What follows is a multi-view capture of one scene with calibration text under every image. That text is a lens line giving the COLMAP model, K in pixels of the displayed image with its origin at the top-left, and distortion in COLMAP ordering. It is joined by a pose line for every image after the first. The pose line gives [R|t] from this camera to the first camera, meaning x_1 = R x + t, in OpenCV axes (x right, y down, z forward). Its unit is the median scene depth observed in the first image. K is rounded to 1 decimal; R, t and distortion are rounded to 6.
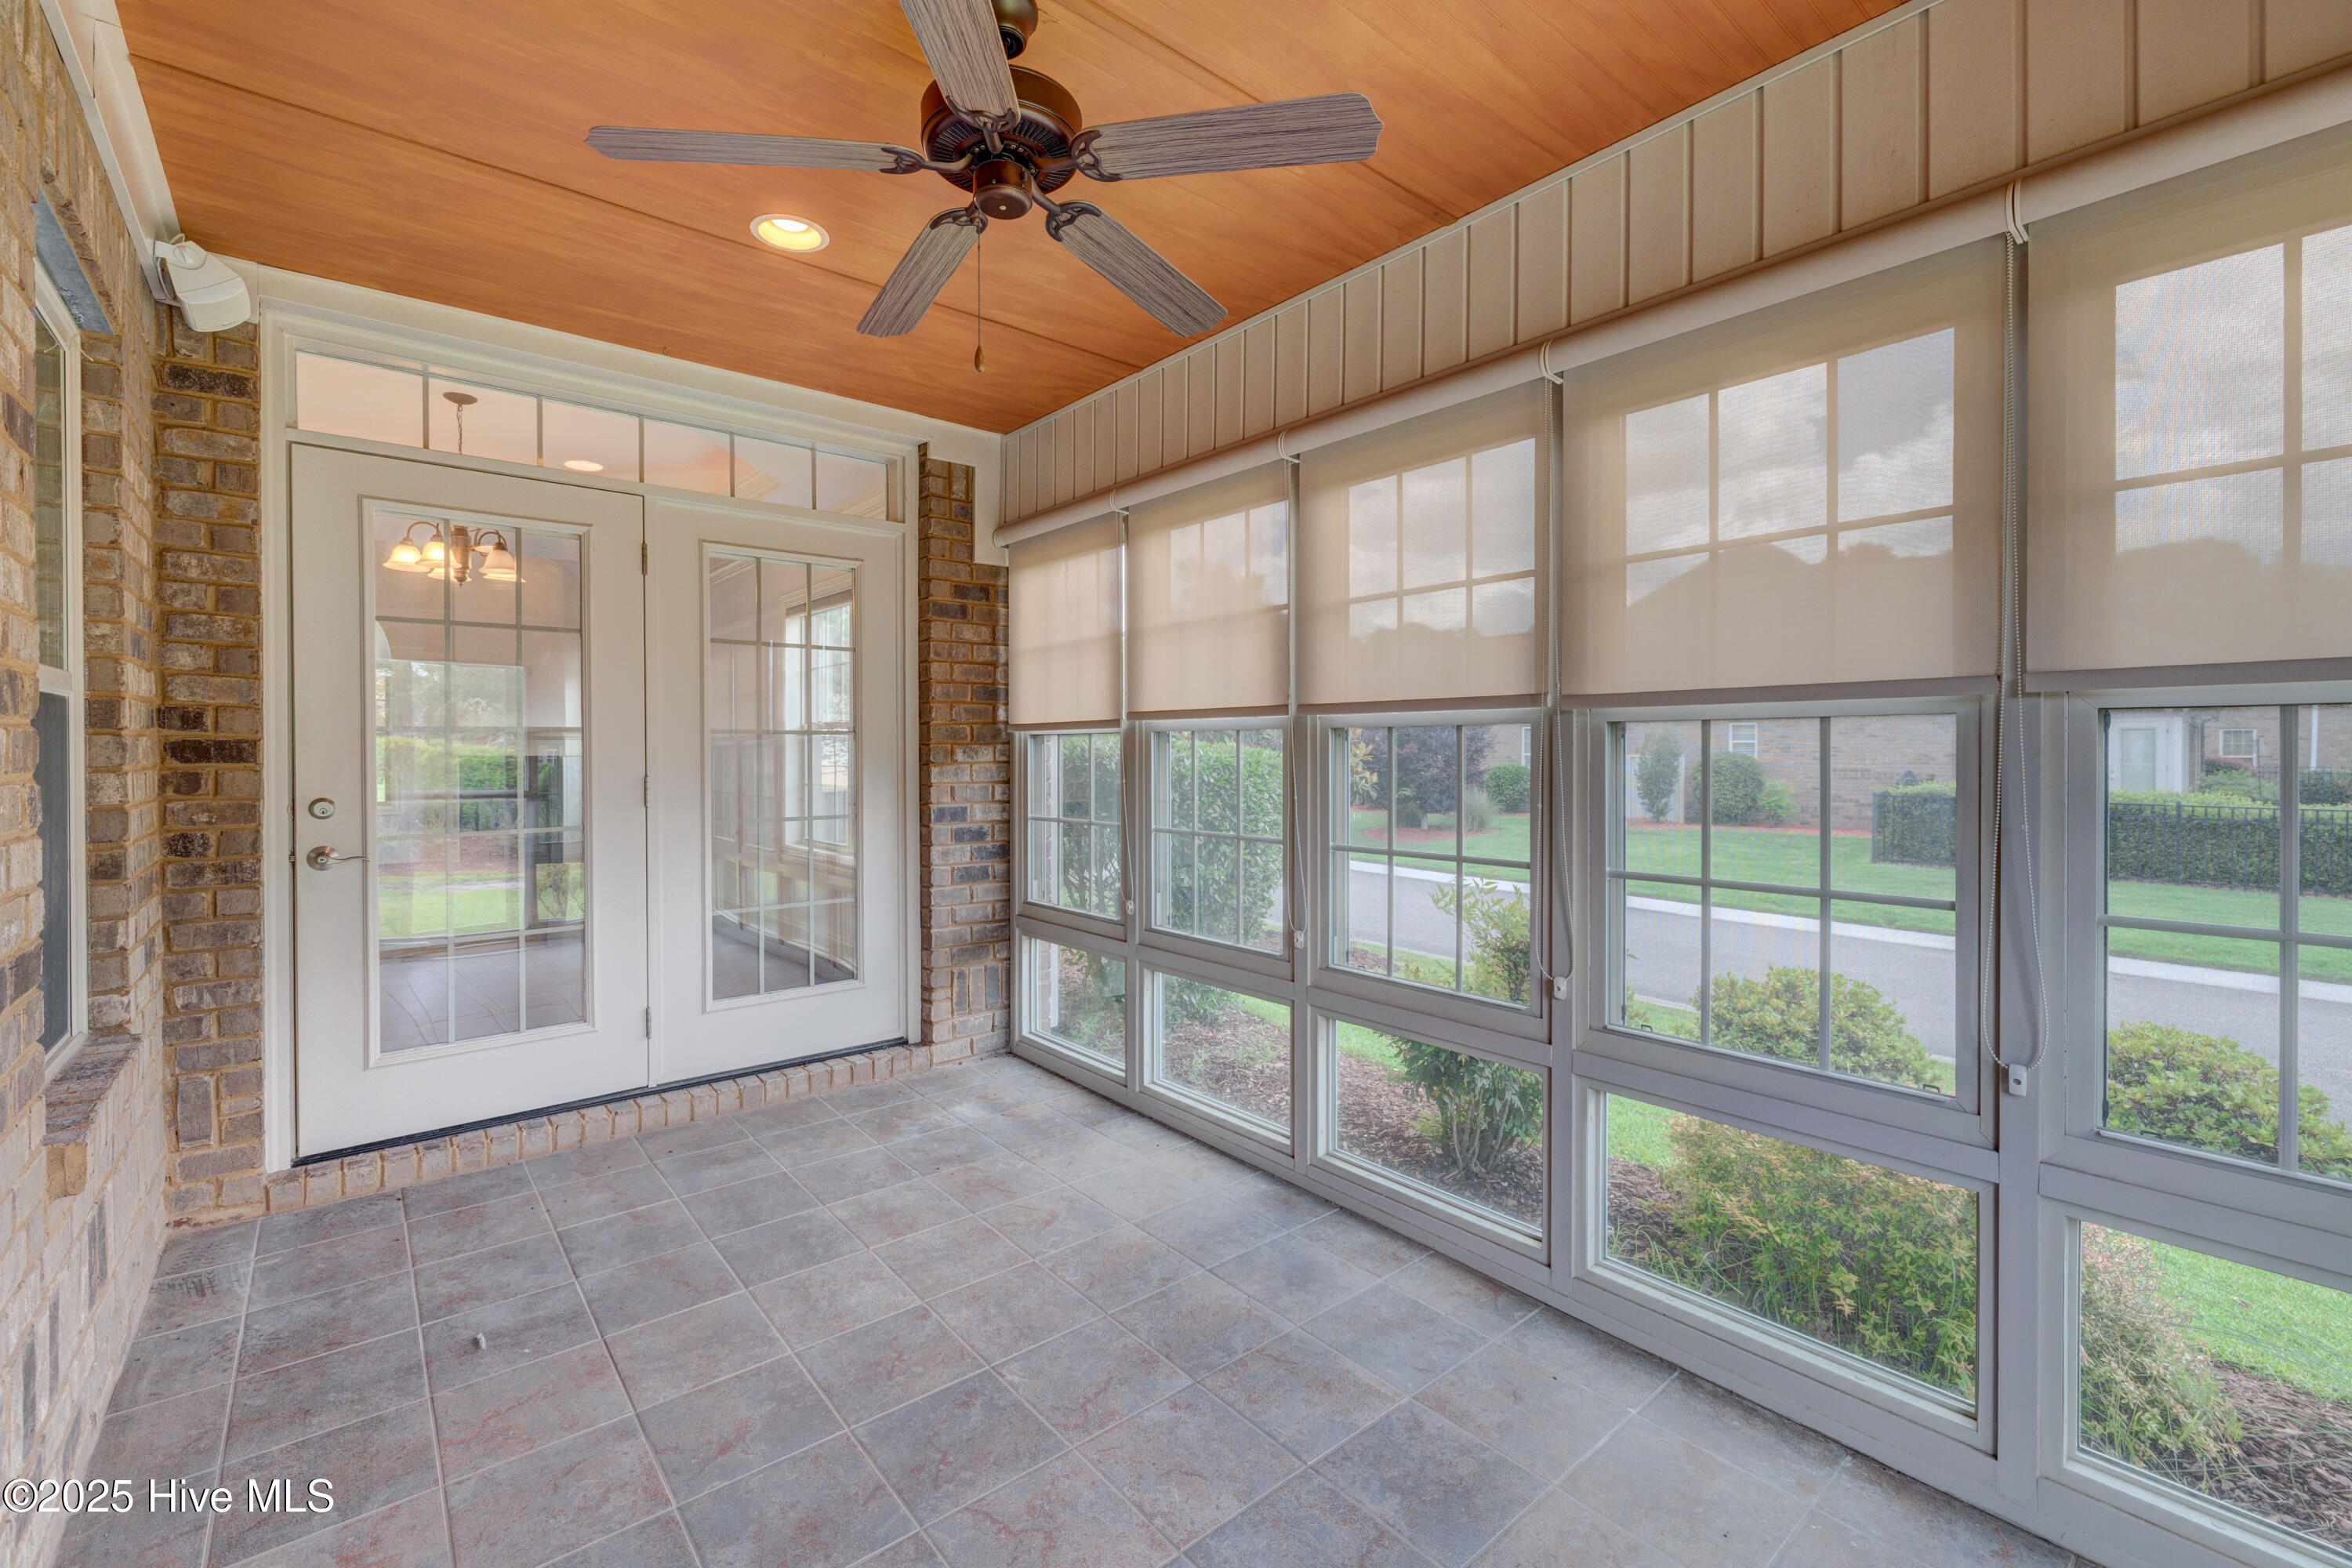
lens RADIAL K [[999.7, 0, 1171.4], [0, 999.7, 767.3], [0, 0, 1]] dist [0.001569, 0.000031]
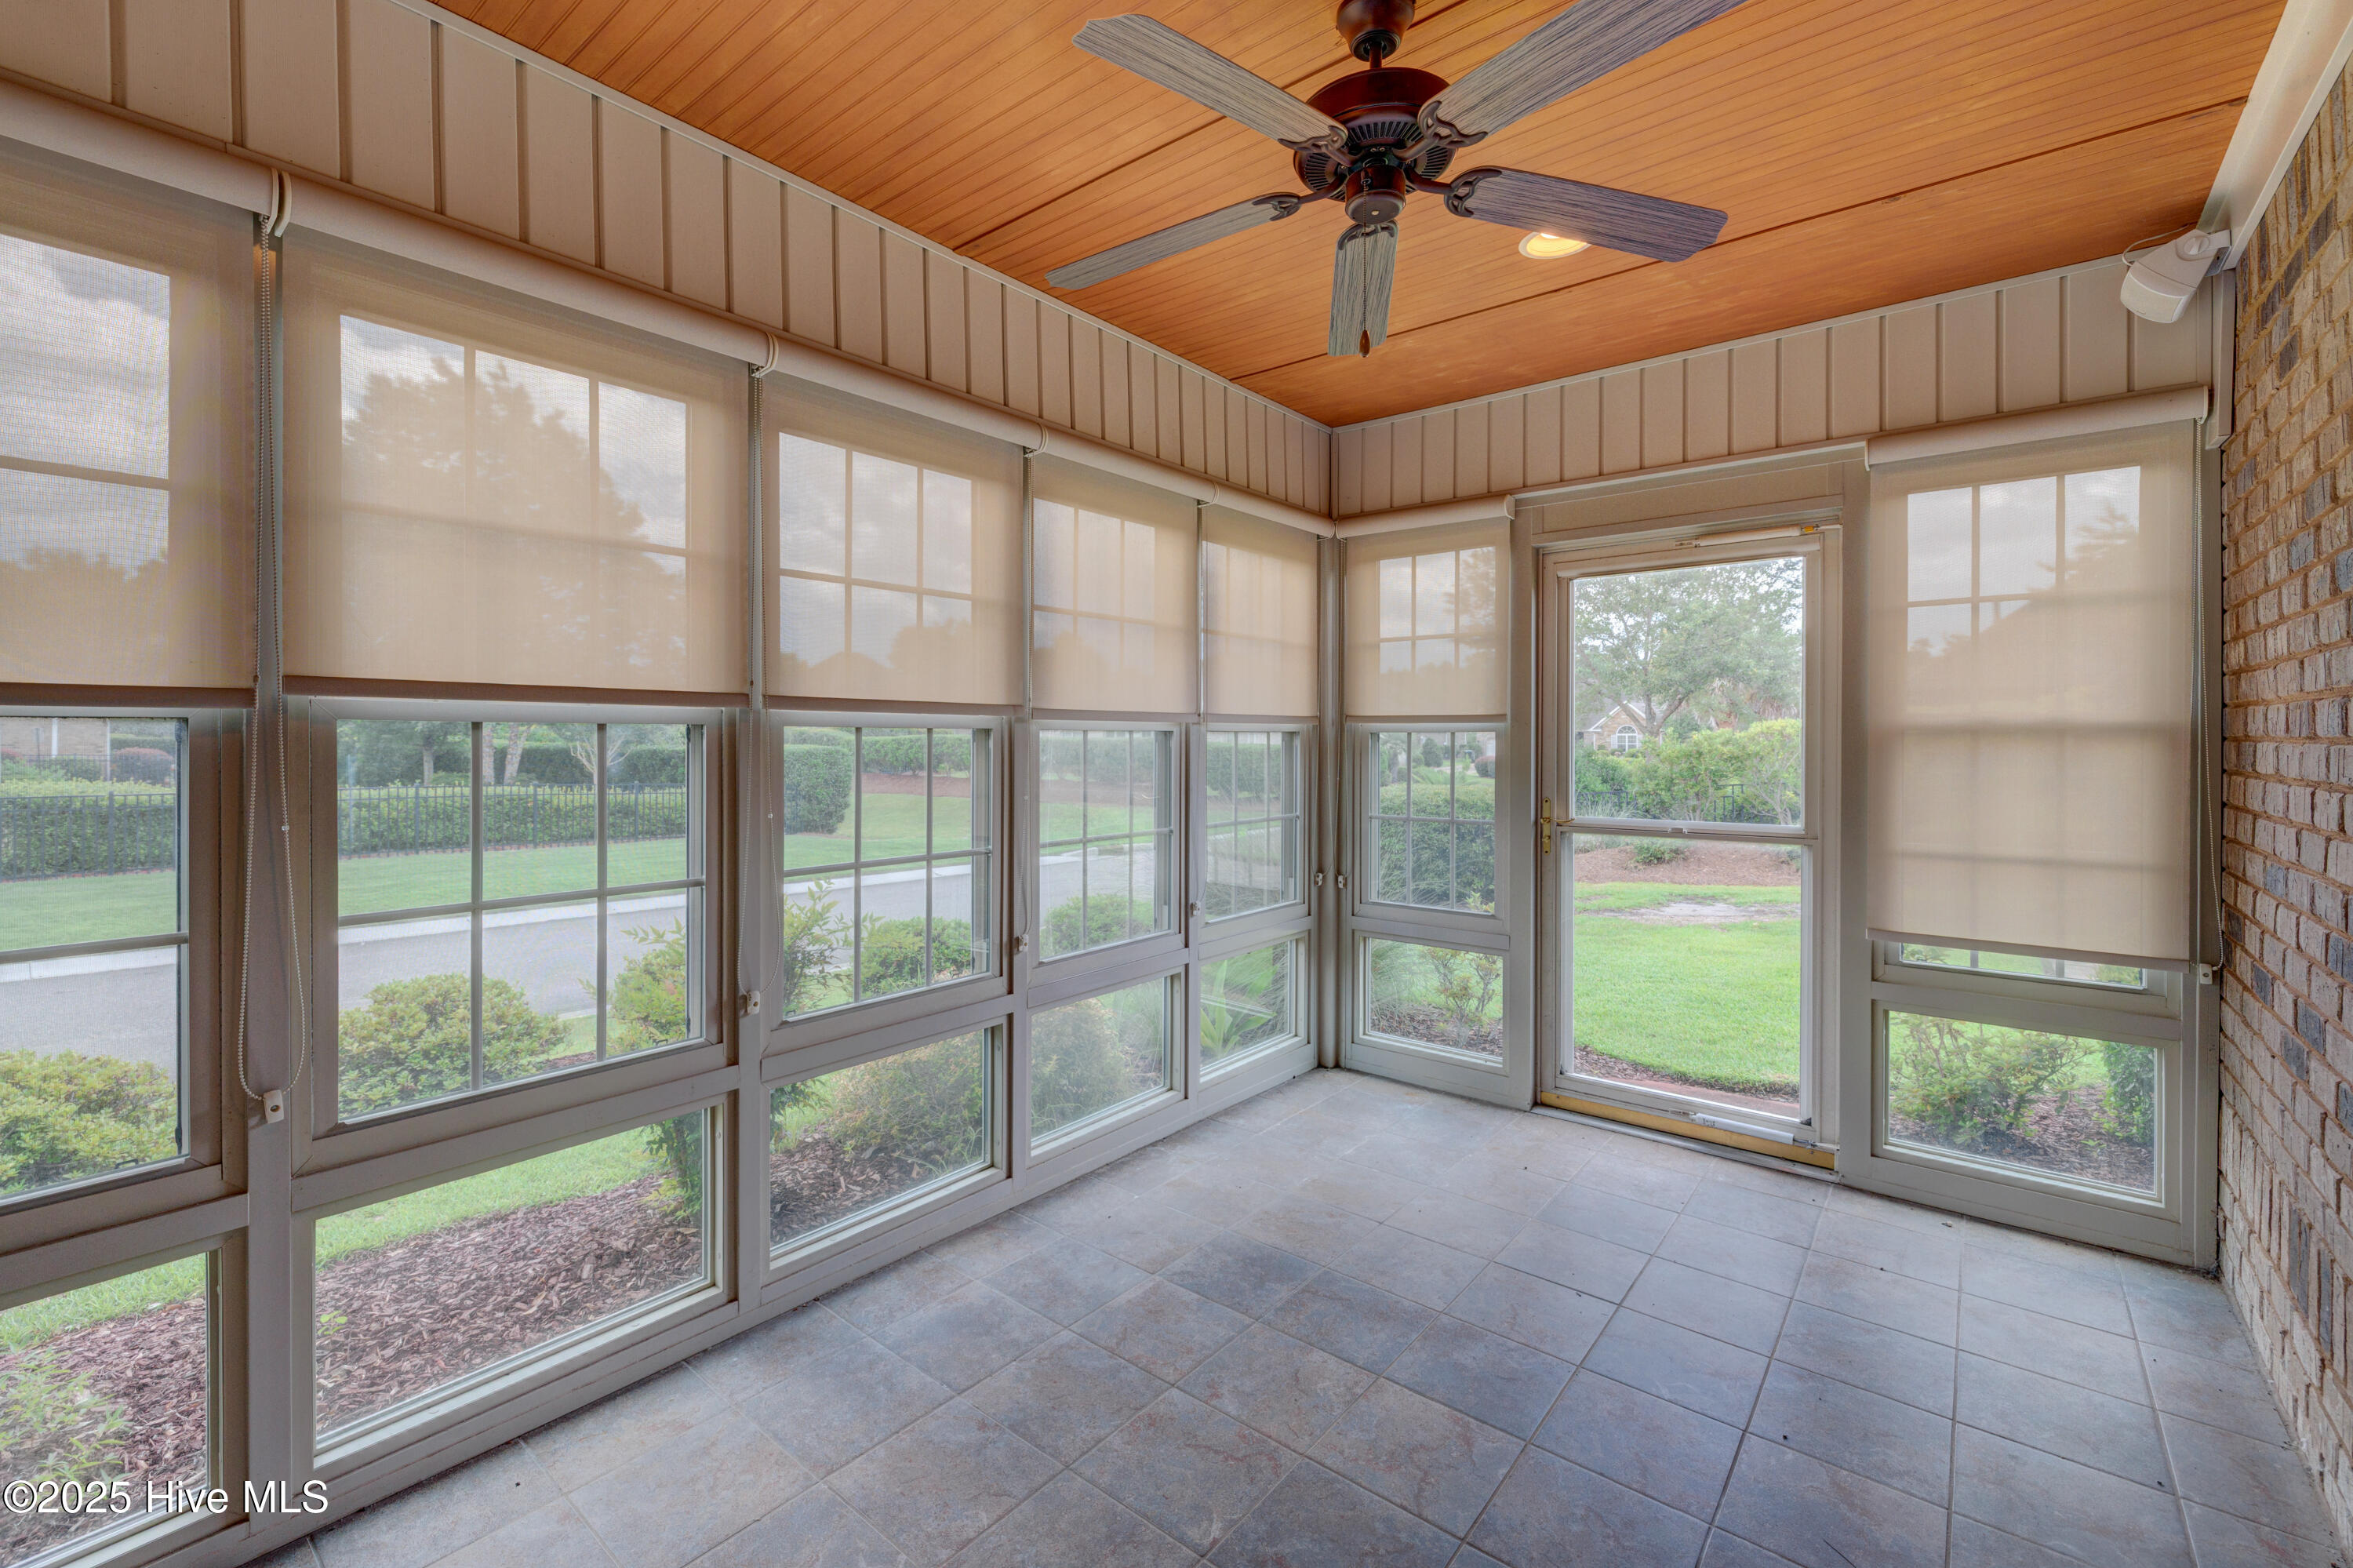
lens RADIAL K [[1000.2, 0, 1133.7], [0, 1000.2, 745.6], [0, 0, 1]] dist [0.001569, 0.000031]
pose [[-0.173772, 0.000062, 0.984786, -0.777488], [0.020165, 0.999791, 0.003495, -0.020139], [-0.984579, 0.020466, -0.173737, 0.979716]]
